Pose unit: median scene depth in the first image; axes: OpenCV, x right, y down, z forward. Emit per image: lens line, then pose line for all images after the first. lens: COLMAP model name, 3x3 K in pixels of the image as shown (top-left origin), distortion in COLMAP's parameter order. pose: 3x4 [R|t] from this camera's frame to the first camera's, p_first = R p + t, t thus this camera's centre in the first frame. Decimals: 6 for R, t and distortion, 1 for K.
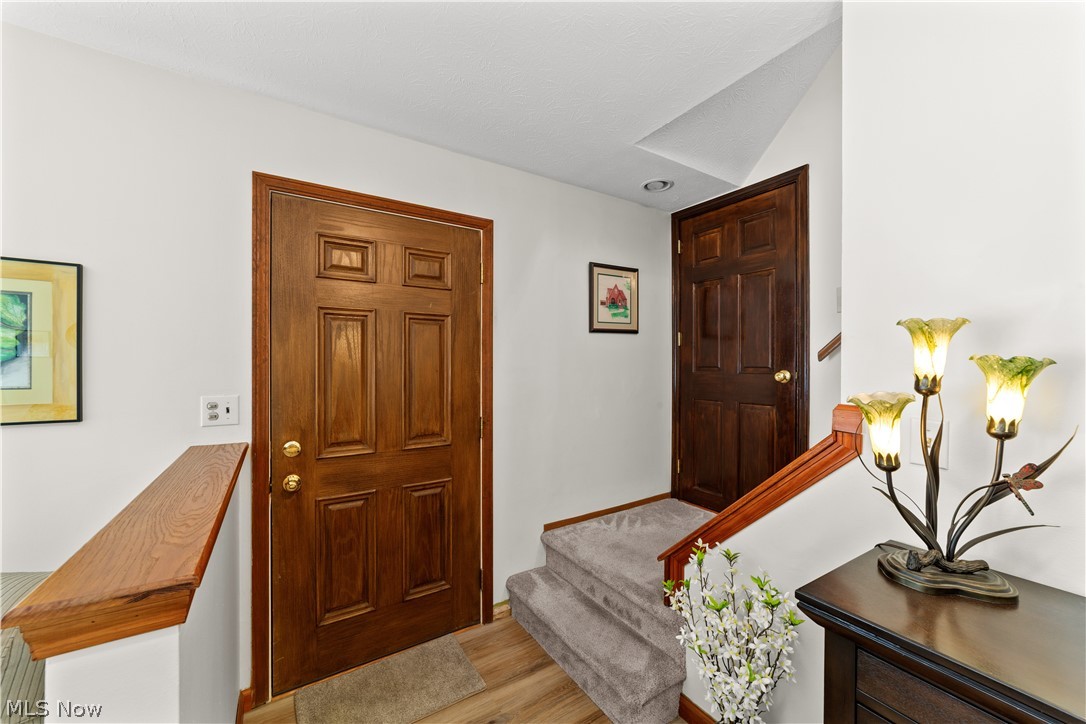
lens RADIAL K [[417.0, 0, 540.7], [0, 417.0, 361.9], [0, 0, 1]] dist [-0.016105, 0.006561]
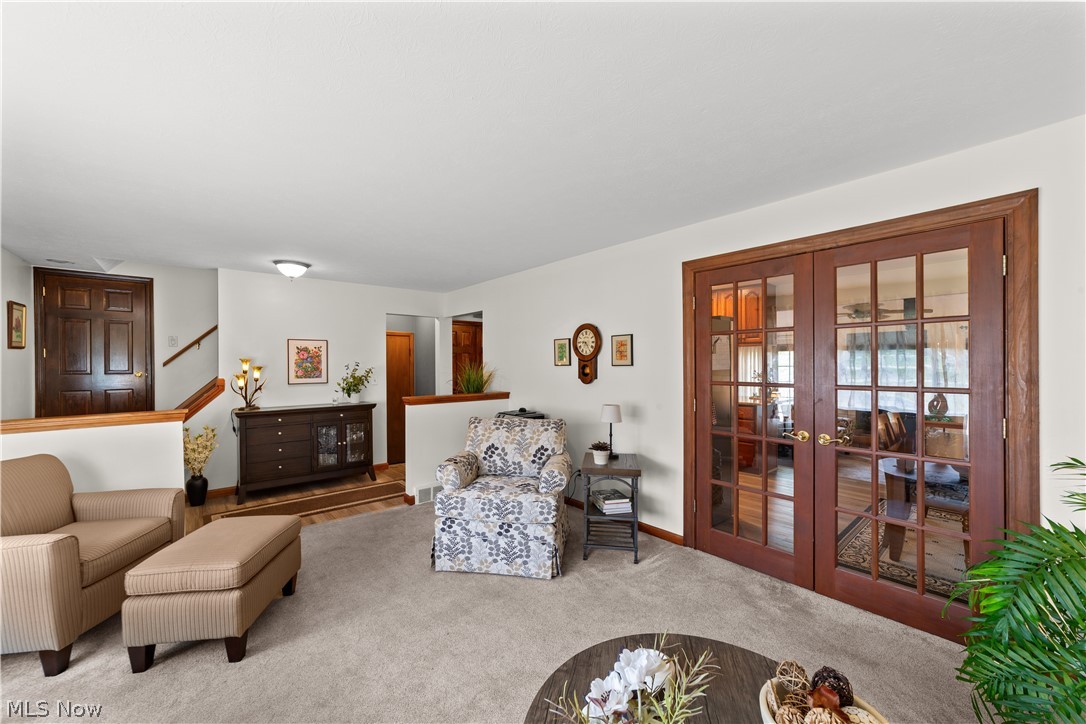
lens RADIAL K [[417.0, 0, 540.3], [0, 417.0, 362.0], [0, 0, 1]] dist [-0.016105, 0.006561]
pose [[-0.130038, 0.002769, 0.991505, -1.825819], [0.004600, 0.999987, -0.002189, -0.014943], [-0.991498, 0.004277, -0.130049, -0.764504]]
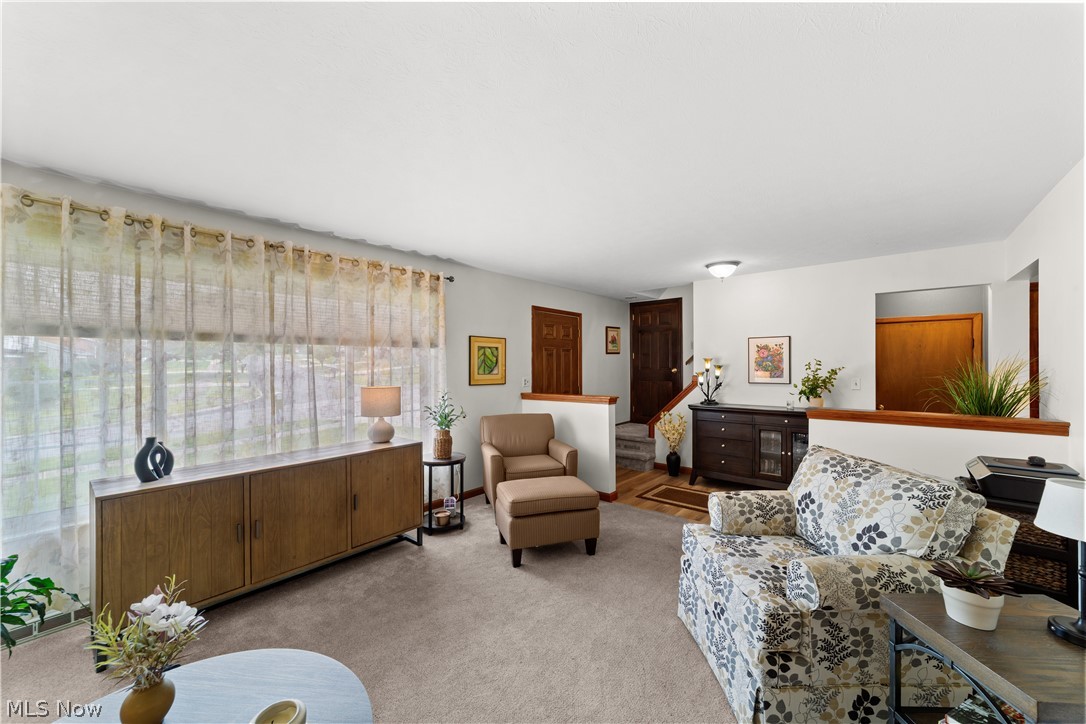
lens RADIAL K [[417.0, 0, 543.6], [0, 417.0, 365.7], [0, 0, 1]] dist [-0.016105, 0.006561]
pose [[0.956463, -0.004645, 0.291816, -1.140057], [0.003821, 0.999987, 0.003394, -0.011330], [-0.291828, -0.002131, 0.956468, -1.509876]]
